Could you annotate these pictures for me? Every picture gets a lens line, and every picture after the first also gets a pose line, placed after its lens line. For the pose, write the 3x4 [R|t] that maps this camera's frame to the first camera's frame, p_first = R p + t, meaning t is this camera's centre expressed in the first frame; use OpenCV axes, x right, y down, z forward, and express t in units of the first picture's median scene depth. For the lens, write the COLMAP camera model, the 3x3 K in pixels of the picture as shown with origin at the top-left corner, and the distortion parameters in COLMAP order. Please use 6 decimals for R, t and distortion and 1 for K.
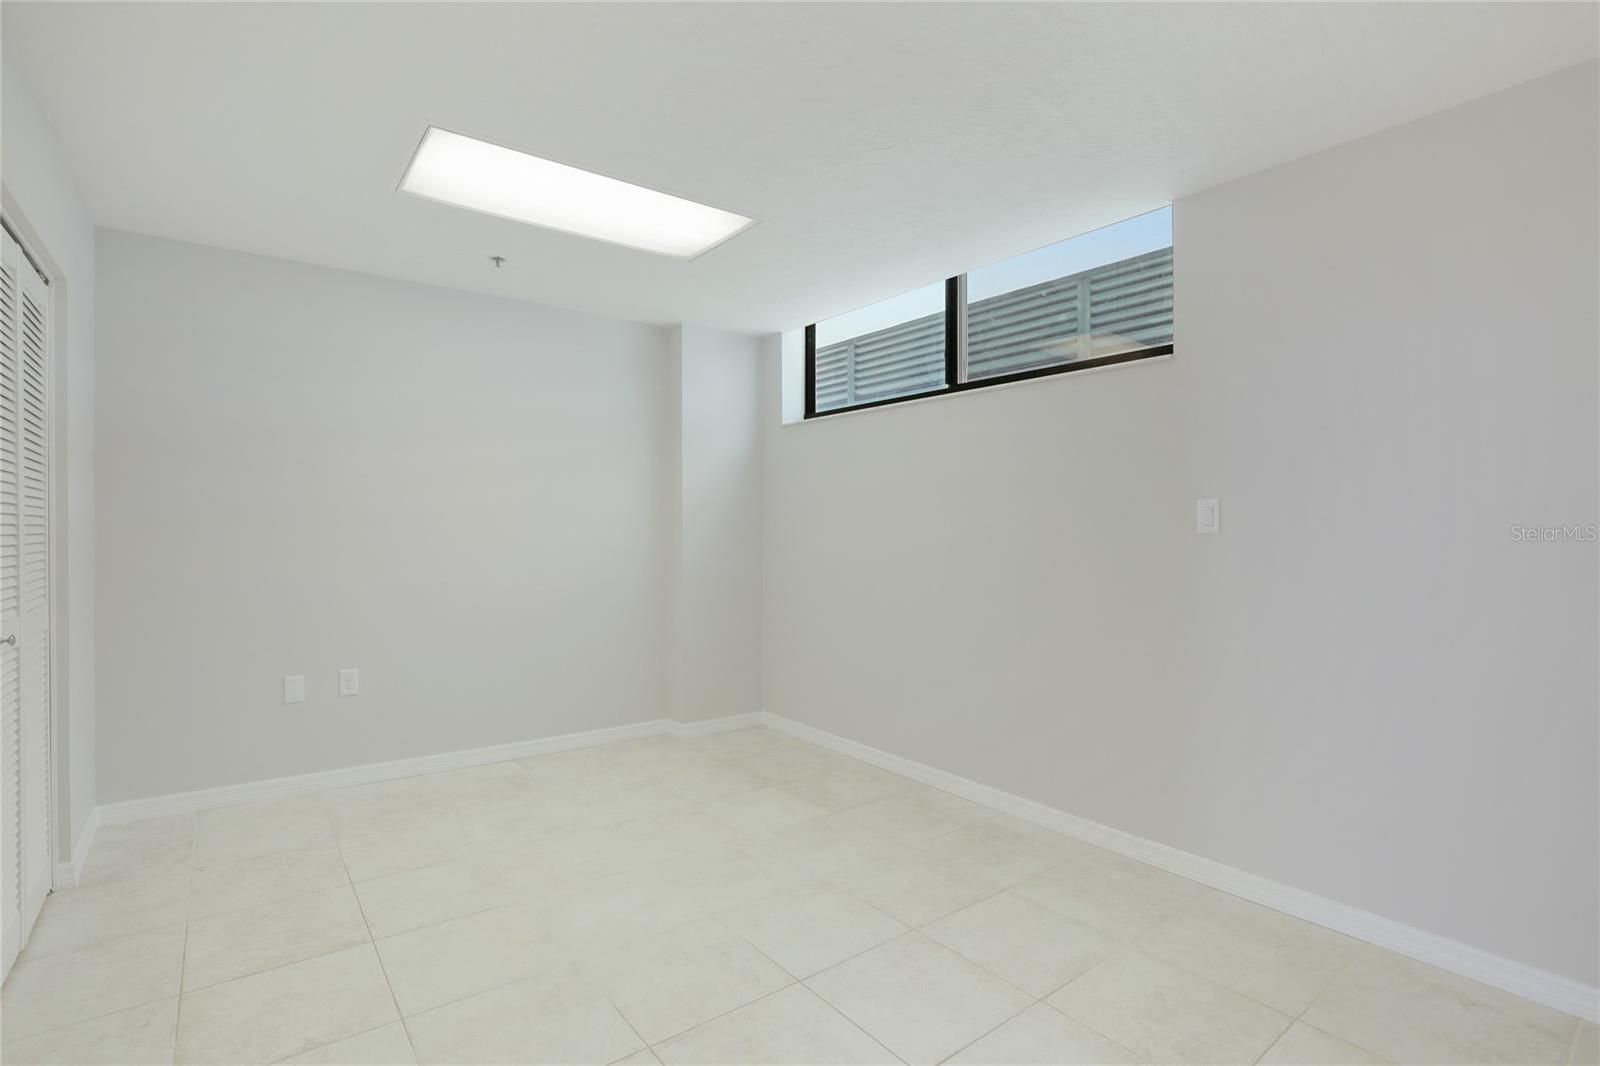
lens RADIAL K [[750.3, 0, 800.0], [0, 750.3, 533.0], [0, 0, 1]] dist [-0.022491, 0.000130]
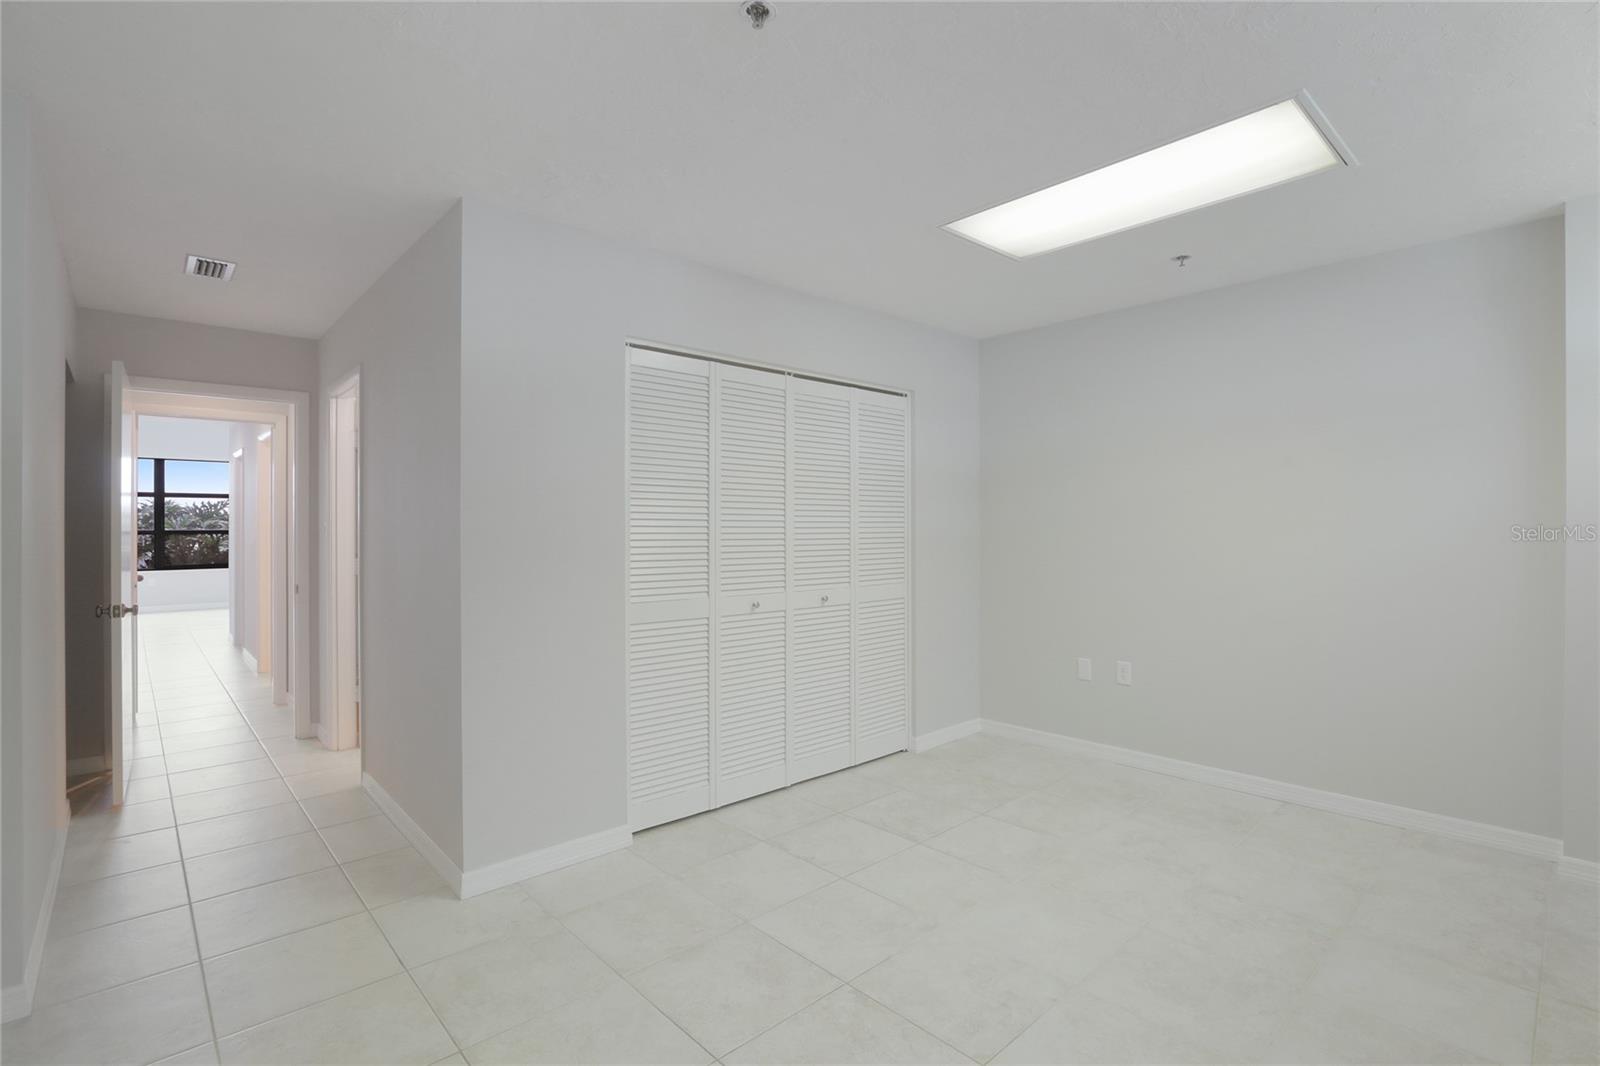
lens RADIAL K [[750.3, 0, 800.0], [0, 750.3, 533.0], [0, 0, 1]] dist [-0.022491, 0.000130]
pose [[0.091693, -0.002719, -0.995784, 0.486180], [0.006887, 0.999974, -0.002097, -0.014372], [0.995763, -0.006666, 0.091710, 0.406504]]
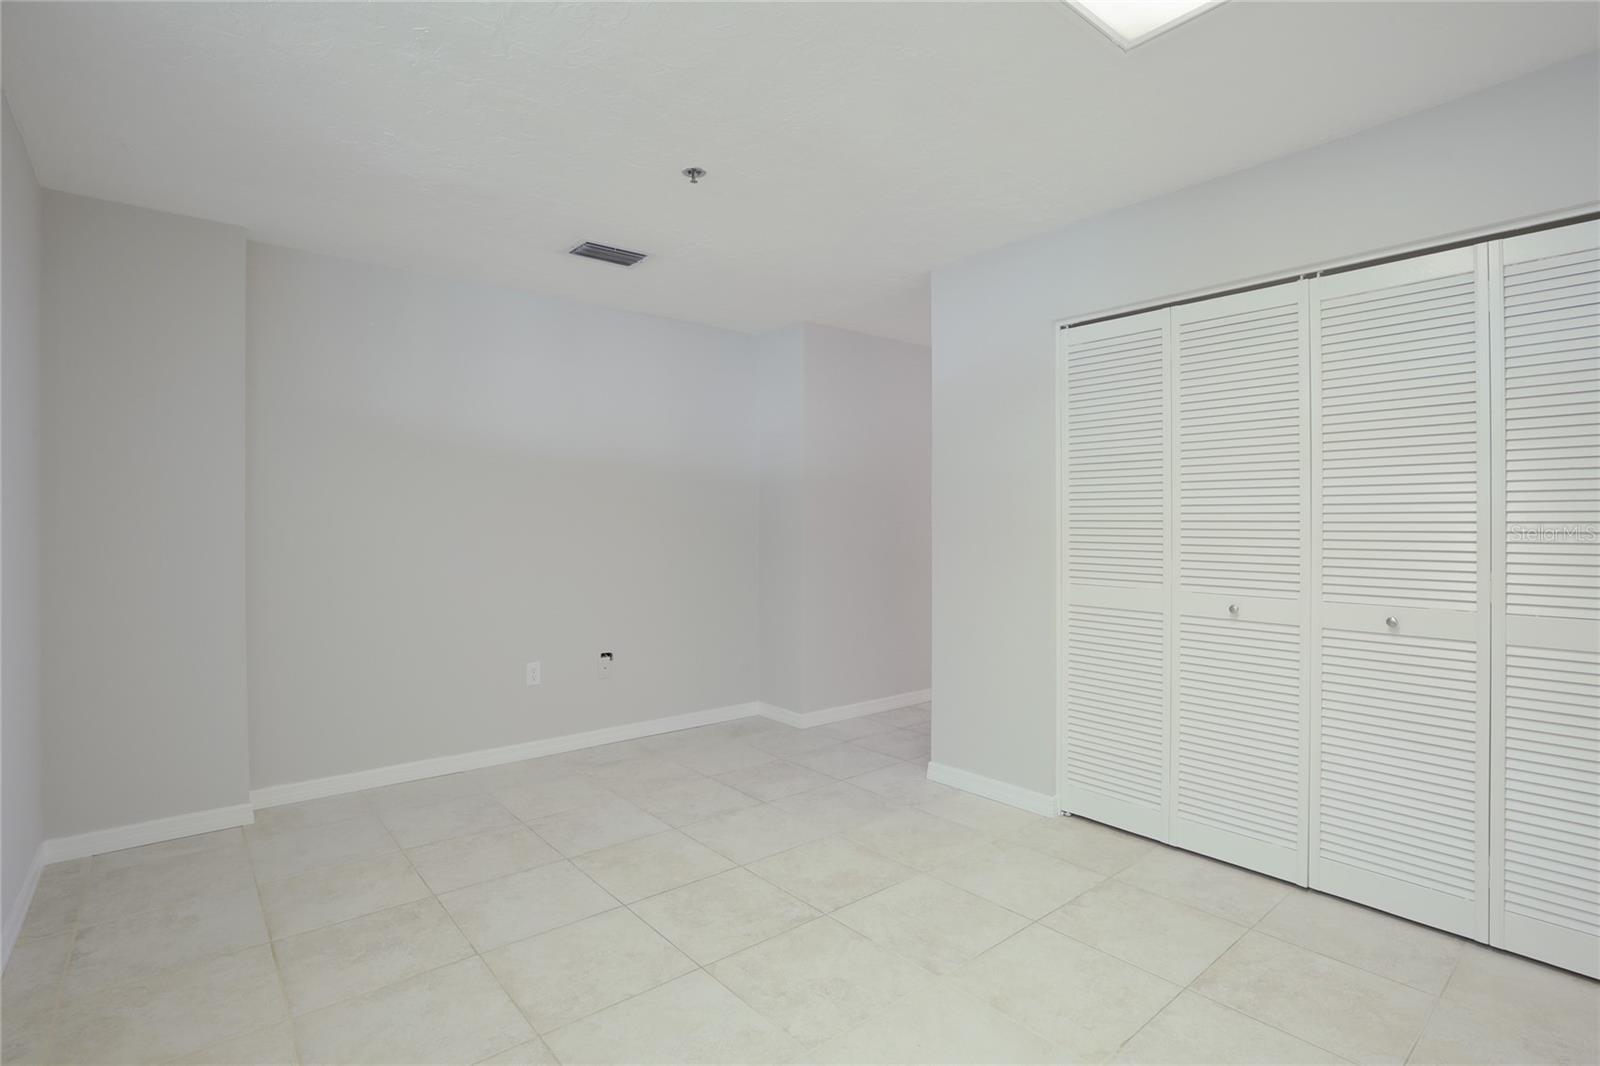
lens RADIAL K [[787.5, 0, 799.1], [0, 787.5, 511.6], [0, 0, 1]] dist [-0.000567, 0.000044]
pose [[-0.998901, 0.003376, -0.046752, -0.040890], [0.003943, 0.999920, -0.012040, -0.010152], [0.046707, -0.012211, -0.998834, 1.197678]]
